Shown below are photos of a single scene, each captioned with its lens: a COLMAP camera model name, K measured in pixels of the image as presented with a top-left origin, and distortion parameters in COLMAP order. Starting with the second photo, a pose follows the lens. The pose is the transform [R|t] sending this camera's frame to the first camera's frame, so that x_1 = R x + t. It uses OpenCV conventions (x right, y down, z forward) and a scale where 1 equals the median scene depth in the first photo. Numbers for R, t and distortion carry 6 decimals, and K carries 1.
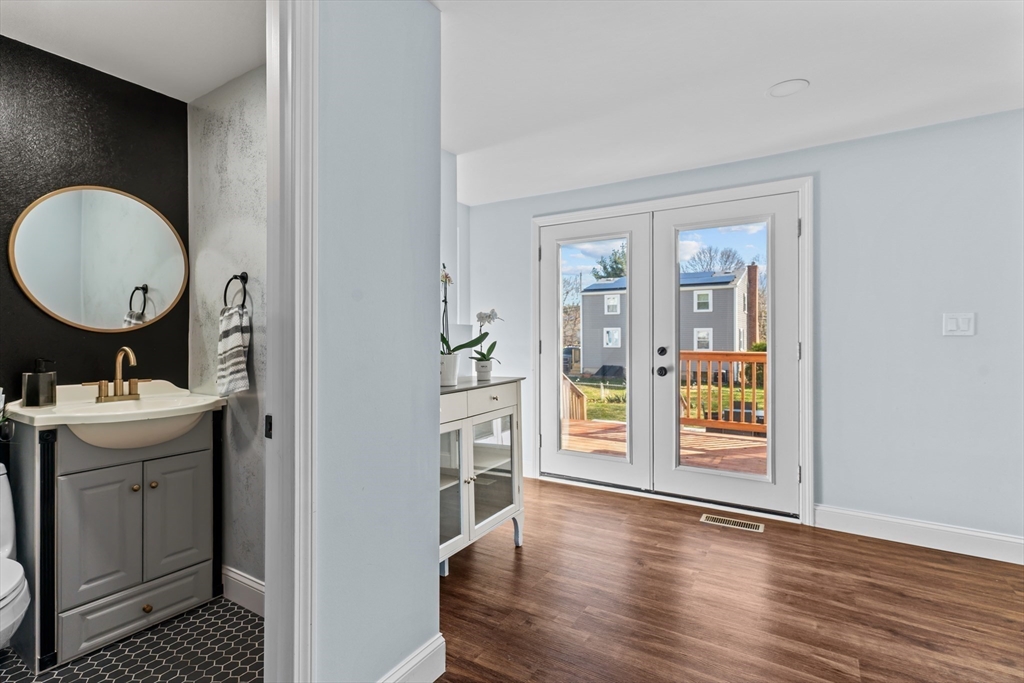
lens RADIAL K [[490.9, 0, 515.8], [0, 490.9, 338.4], [0, 0, 1]] dist [-0.001474, -0.000140]
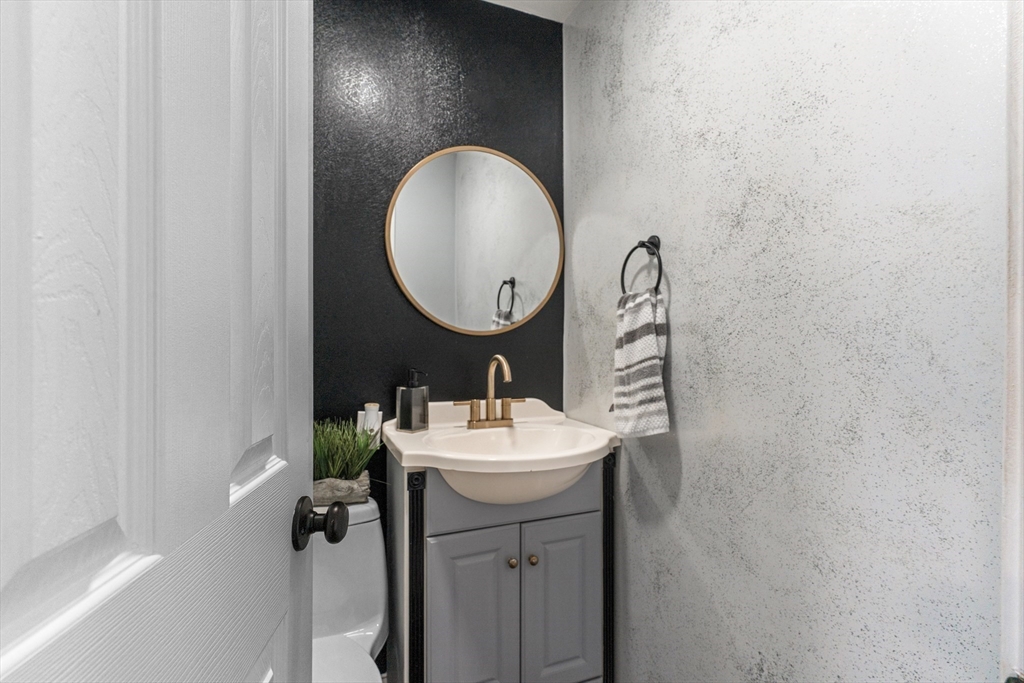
lens RADIAL K [[490.9, 0, 515.8], [0, 490.9, 338.4], [0, 0, 1]] dist [-0.001474, -0.000140]
pose [[0.821366, -0.001278, -0.570400, -0.354764], [-0.000258, 0.999997, -0.002612, -0.005638], [0.570402, 0.002292, 0.821363, 0.410333]]
